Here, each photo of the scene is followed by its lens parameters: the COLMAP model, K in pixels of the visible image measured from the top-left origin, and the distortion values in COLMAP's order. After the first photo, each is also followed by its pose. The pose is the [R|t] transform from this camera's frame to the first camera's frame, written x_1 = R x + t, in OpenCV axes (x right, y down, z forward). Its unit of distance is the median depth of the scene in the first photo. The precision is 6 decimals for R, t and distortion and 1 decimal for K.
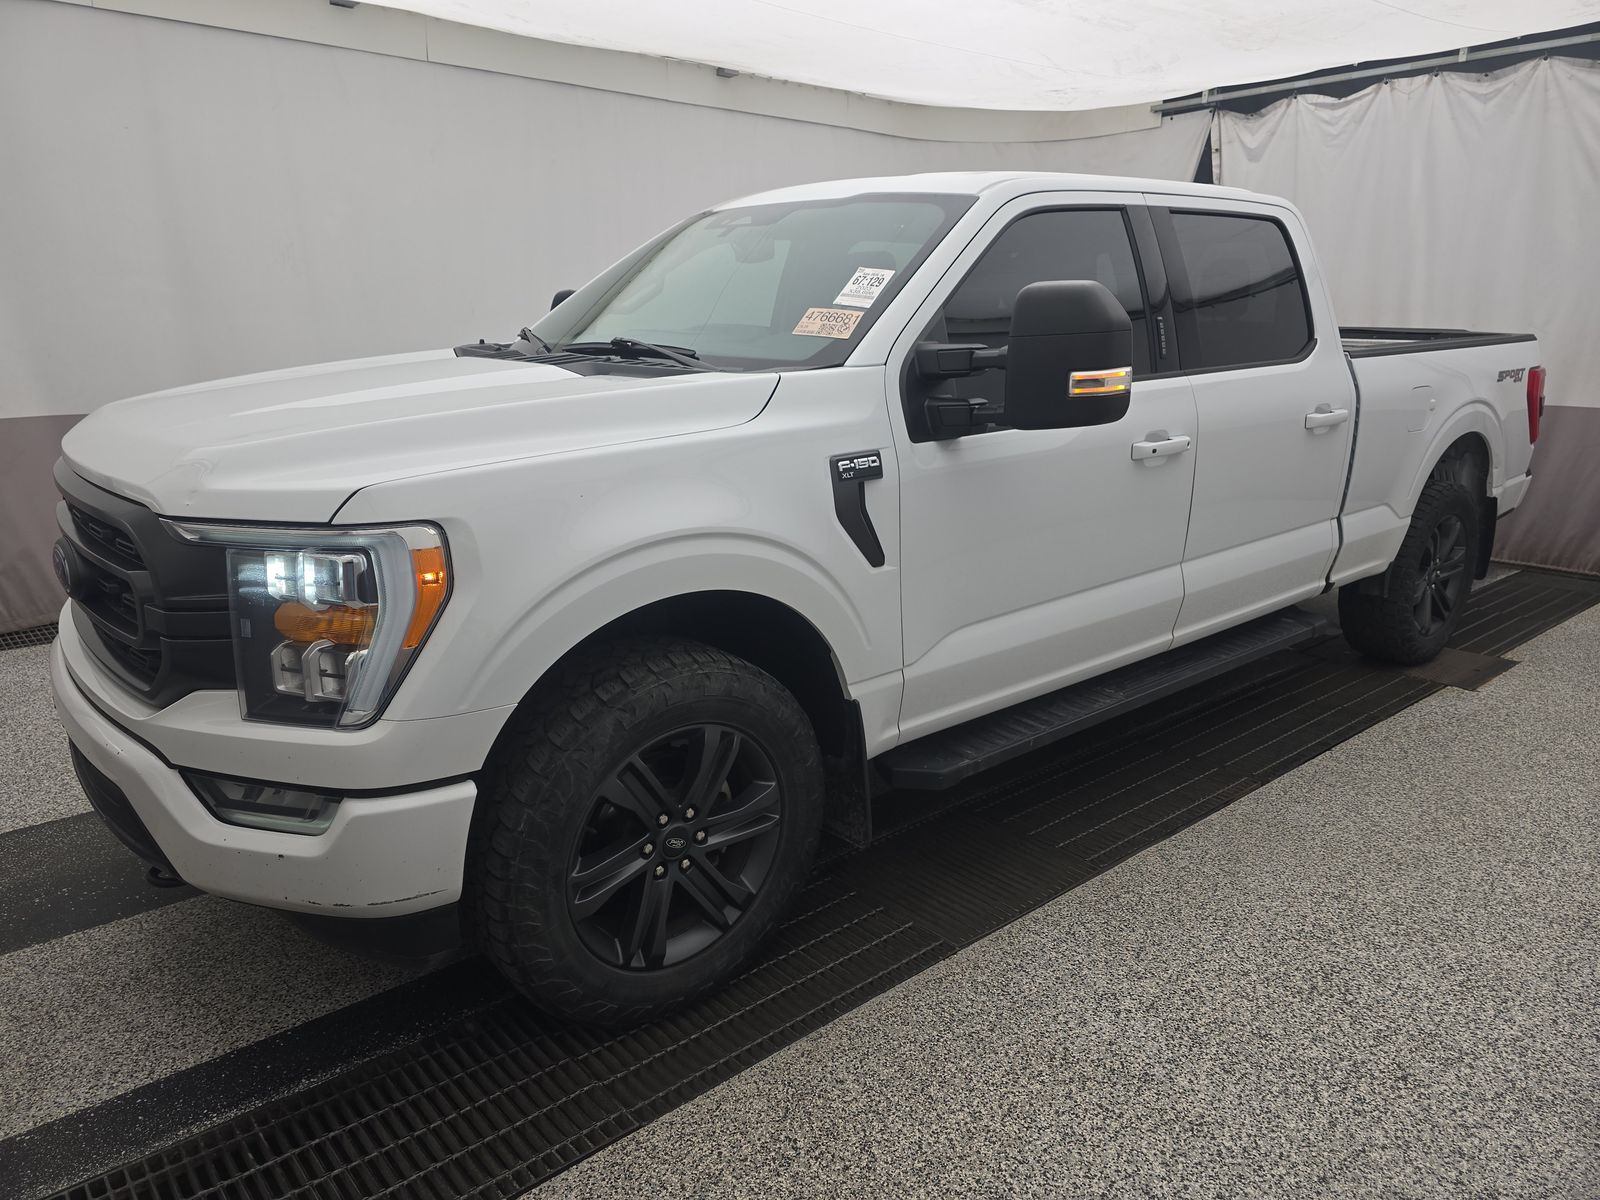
lens RADIAL K [[1082.7, 0, 786.4], [0, 1082.7, 590.6], [0, 0, 1]] dist [0.021520, -0.022428]
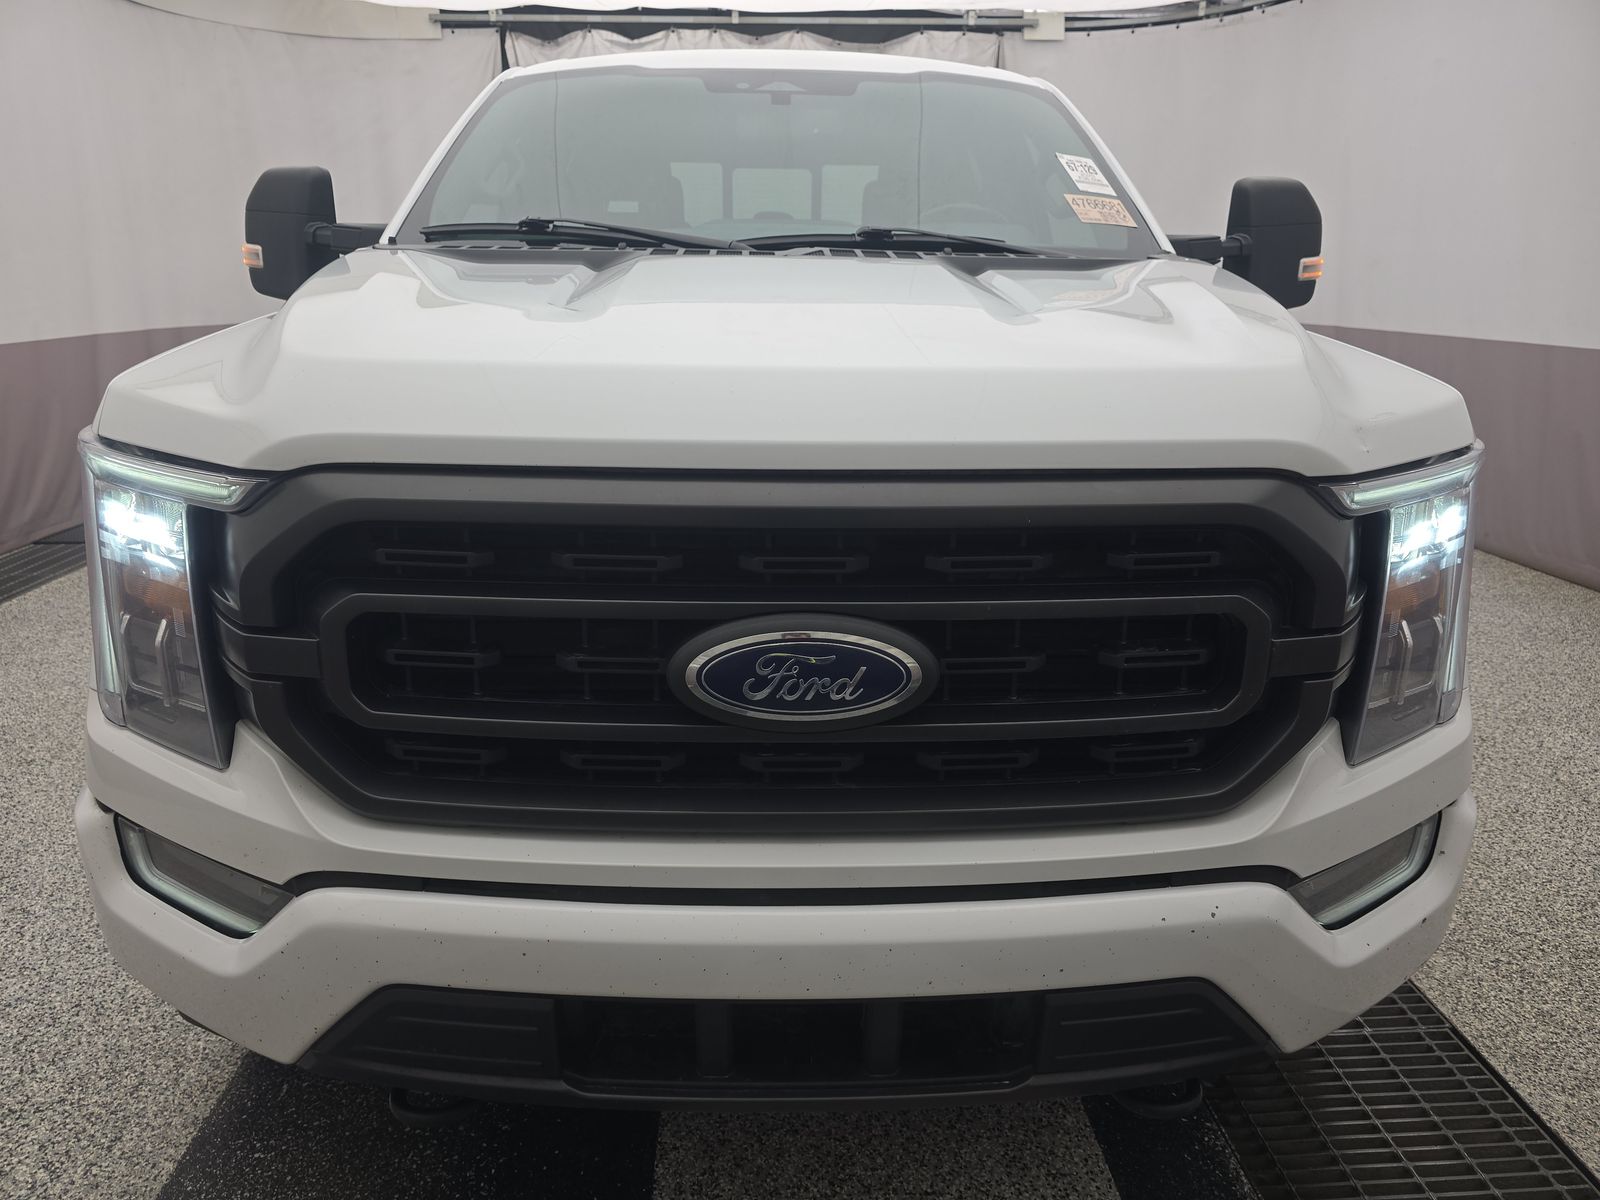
lens RADIAL K [[1082.7, 0, 790.9], [0, 1082.7, 607.3], [0, 0, 1]] dist [0.021520, -0.022428]
pose [[0.615098, -0.232494, 0.753393, -0.368611], [0.189960, 0.971087, 0.144584, -0.041697], [-0.765225, 0.054181, 0.641479, 0.258286]]
